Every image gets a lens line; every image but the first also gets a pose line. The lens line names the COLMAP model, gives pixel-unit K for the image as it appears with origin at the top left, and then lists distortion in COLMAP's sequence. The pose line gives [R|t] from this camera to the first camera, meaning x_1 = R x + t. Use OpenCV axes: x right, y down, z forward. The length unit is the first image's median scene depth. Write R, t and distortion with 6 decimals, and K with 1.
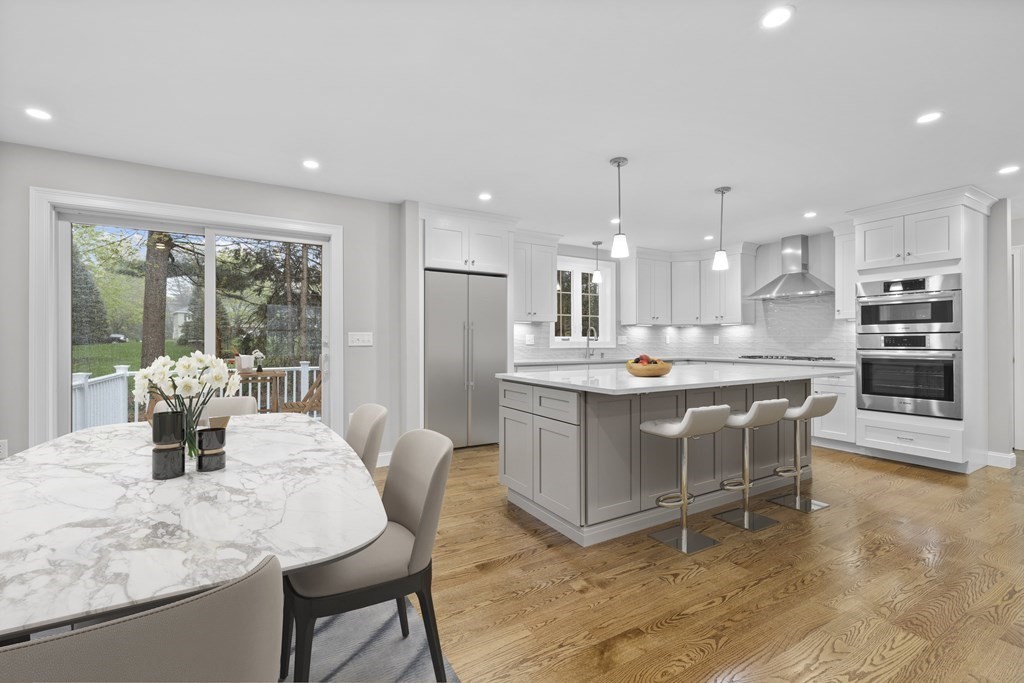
lens RADIAL K [[440.3, 0, 511.0], [0, 440.3, 338.9], [0, 0, 1]] dist [-0.002764, 0.000233]
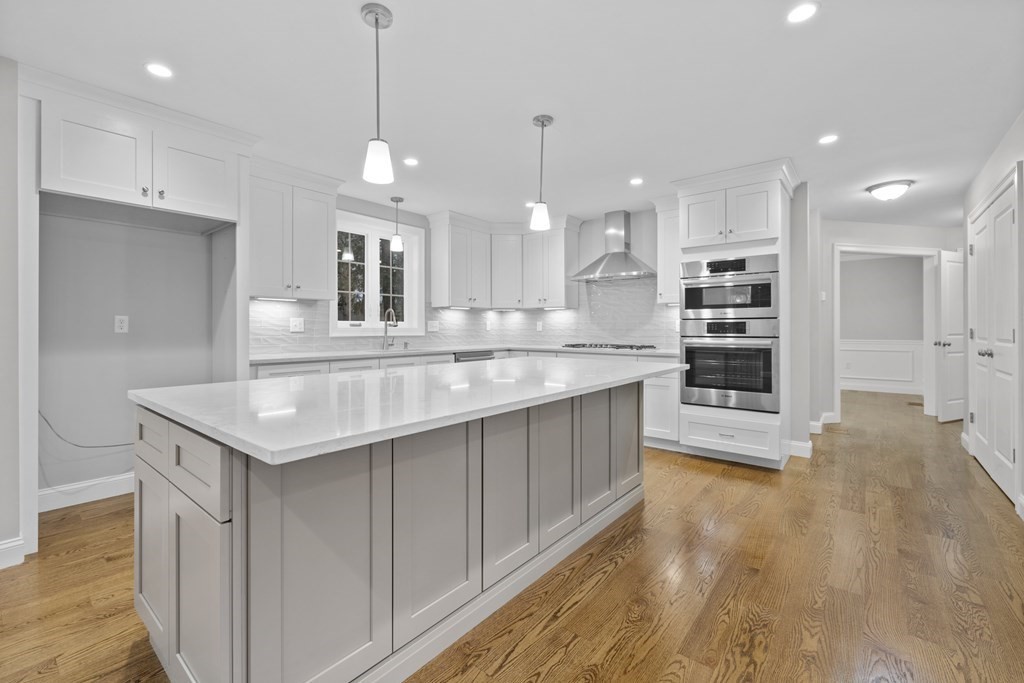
lens RADIAL K [[440.3, 0, 506.7], [0, 440.3, 324.8], [0, 0, 1]] dist [-0.002764, 0.000233]
pose [[0.938432, 0.003786, 0.345444, 0.148851], [-0.003051, 0.999992, -0.002669, 0.003084], [-0.345451, 0.001450, 0.938436, 0.288058]]
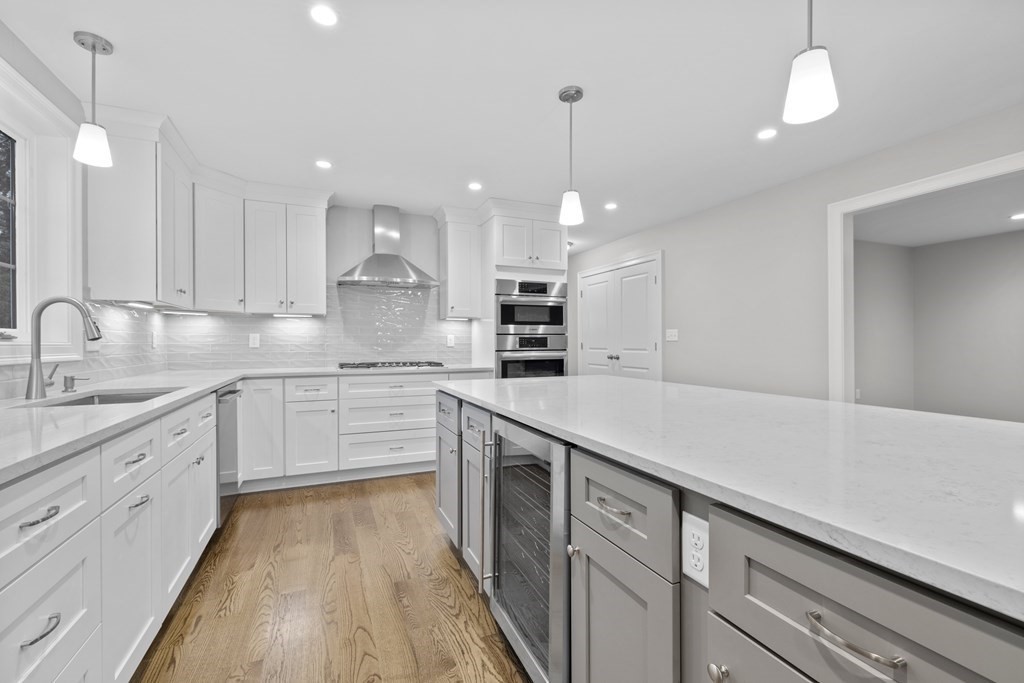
lens RADIAL K [[440.3, 0, 506.8], [0, 440.3, 342.2], [0, 0, 1]] dist [-0.002764, 0.000233]
pose [[0.136737, 0.000227, 0.990607, -0.122397], [-0.004541, 0.999990, 0.000398, 0.004791], [-0.990597, -0.004552, 0.136737, 0.868748]]
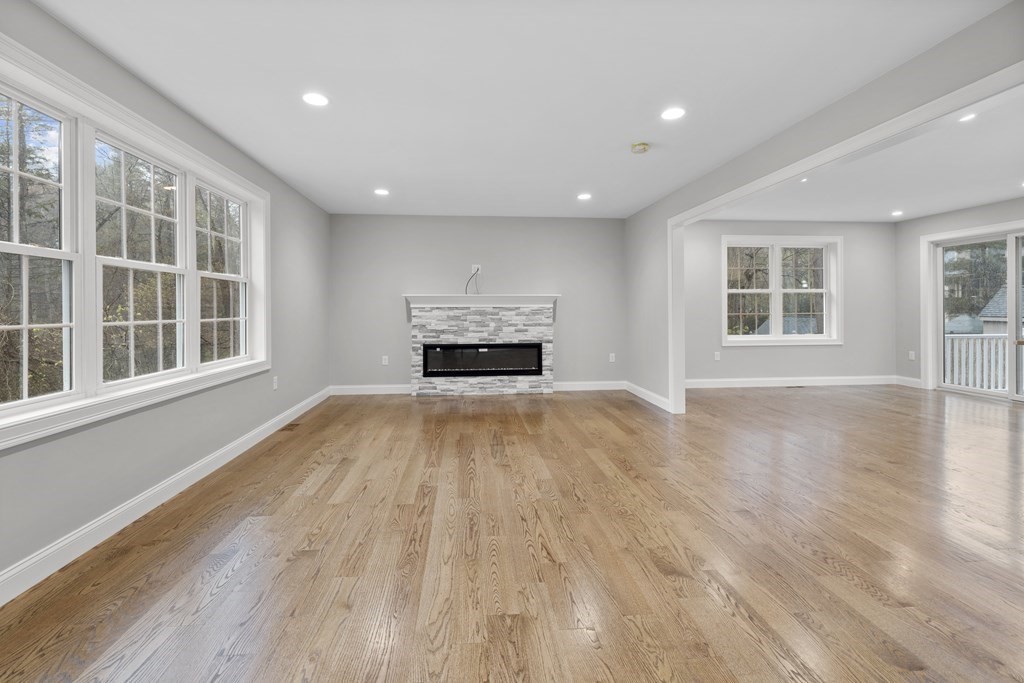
lens RADIAL K [[440.3, 0, 501.6], [0, 440.3, 311.1], [0, 0, 1]] dist [-0.002764, 0.000233]
pose [[-0.435121, 0.005394, -0.900356, 1.125793], [0.011726, 0.999931, 0.000324, -0.002785], [0.900296, -0.010417, -0.435154, 0.052604]]
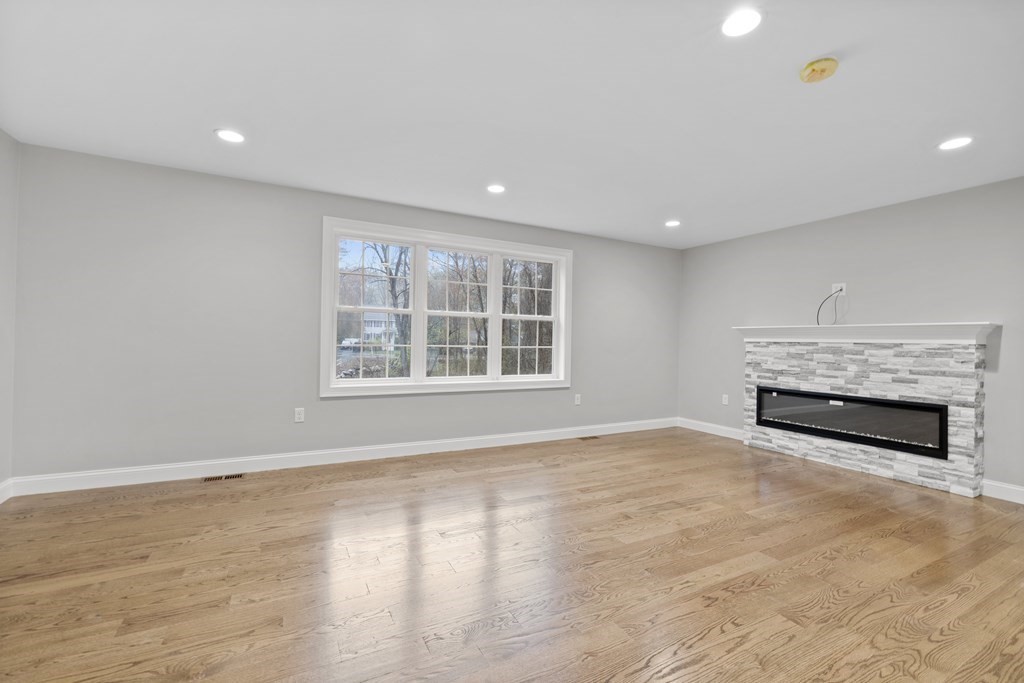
lens RADIAL K [[440.3, 0, 507.7], [0, 440.3, 340.3], [0, 0, 1]] dist [-0.002764, 0.000233]
pose [[-0.998050, -0.016055, 0.060323, 0.591915], [-0.016763, 0.999796, -0.011248, 0.002900], [-0.060130, -0.012238, -0.998116, 0.412220]]
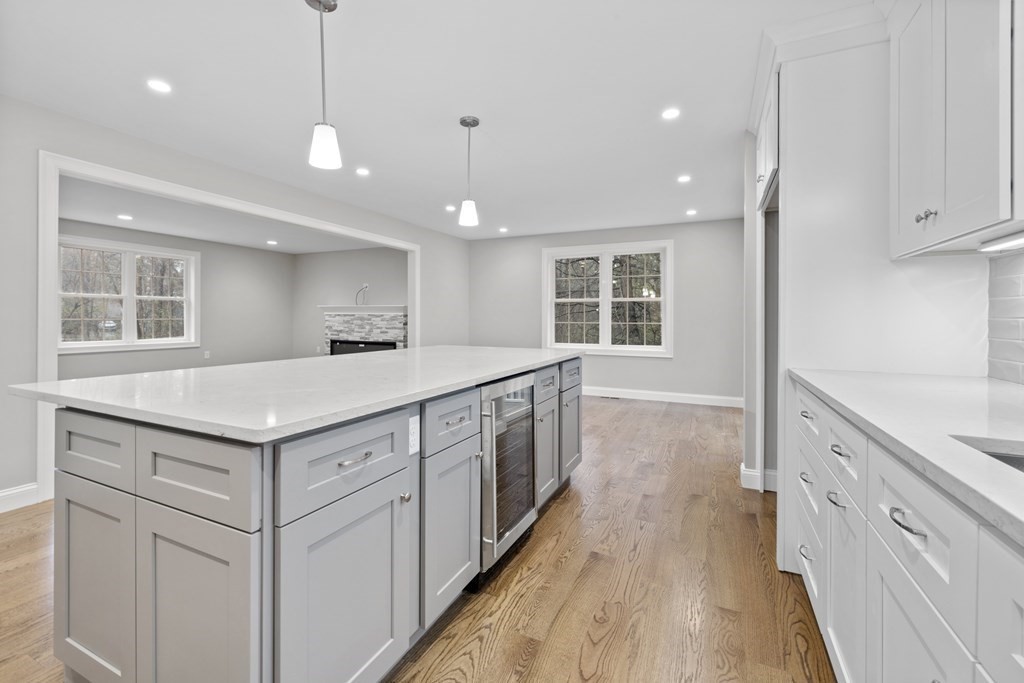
lens RADIAL K [[440.3, 0, 505.1], [0, 440.3, 321.1], [0, 0, 1]] dist [-0.002764, 0.000233]
pose [[-0.826738, -0.000029, -0.562587, 0.475686], [-0.001266, 0.999998, 0.001807, 0.009746], [0.562586, 0.002206, -0.826736, 1.279236]]
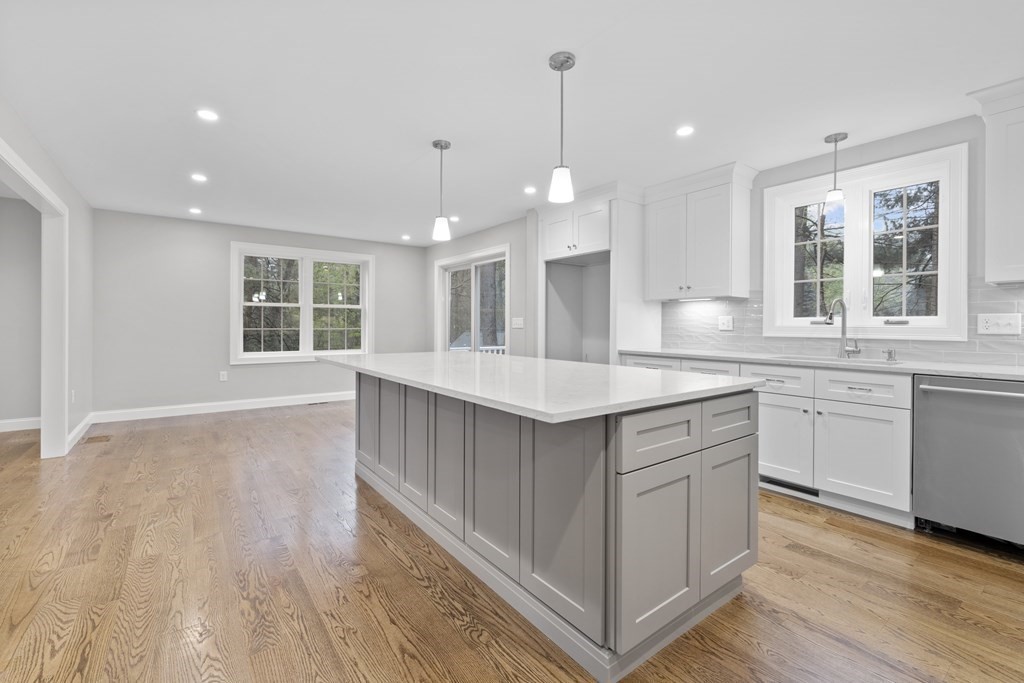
lens RADIAL K [[440.3, 0, 517.3], [0, 440.3, 326.9], [0, 0, 1]] dist [-0.002764, 0.000233]
pose [[0.117533, 0.006261, -0.993049, 0.905769], [0.002969, 0.999973, 0.006656, 0.002550], [0.993065, -0.003731, 0.117512, 0.759339]]
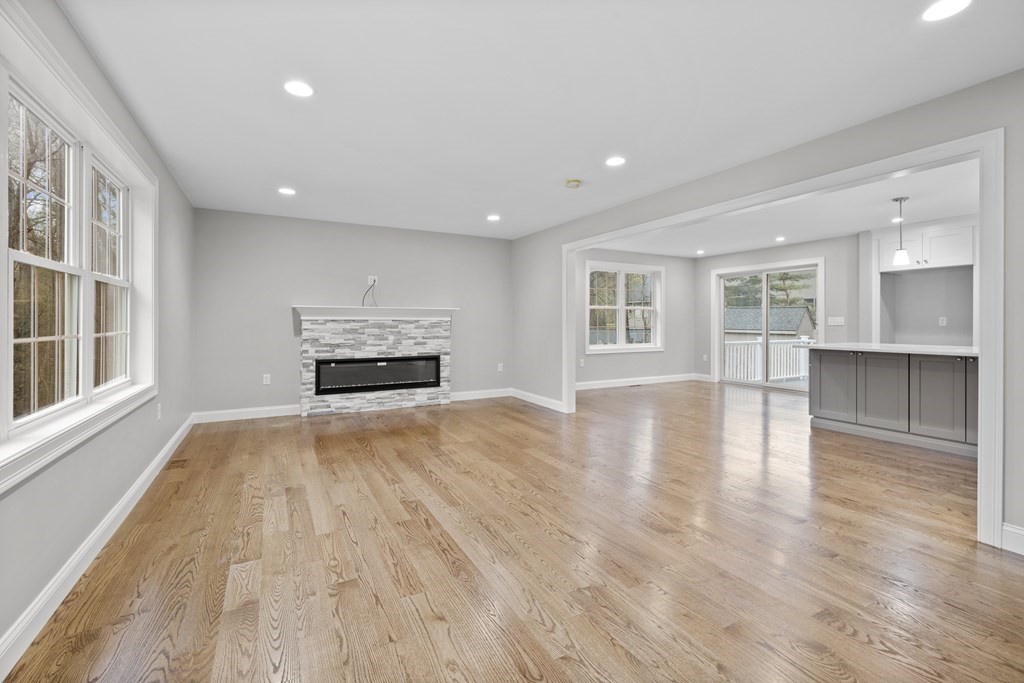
lens RADIAL K [[440.3, 0, 497.4], [0, 440.3, 318.4], [0, 0, 1]] dist [-0.002764, 0.000233]
pose [[-0.052890, -0.007961, -0.998569, 1.227029], [0.008153, 0.999931, -0.008404, -0.005143], [0.998567, -0.008586, -0.052821, -0.173729]]
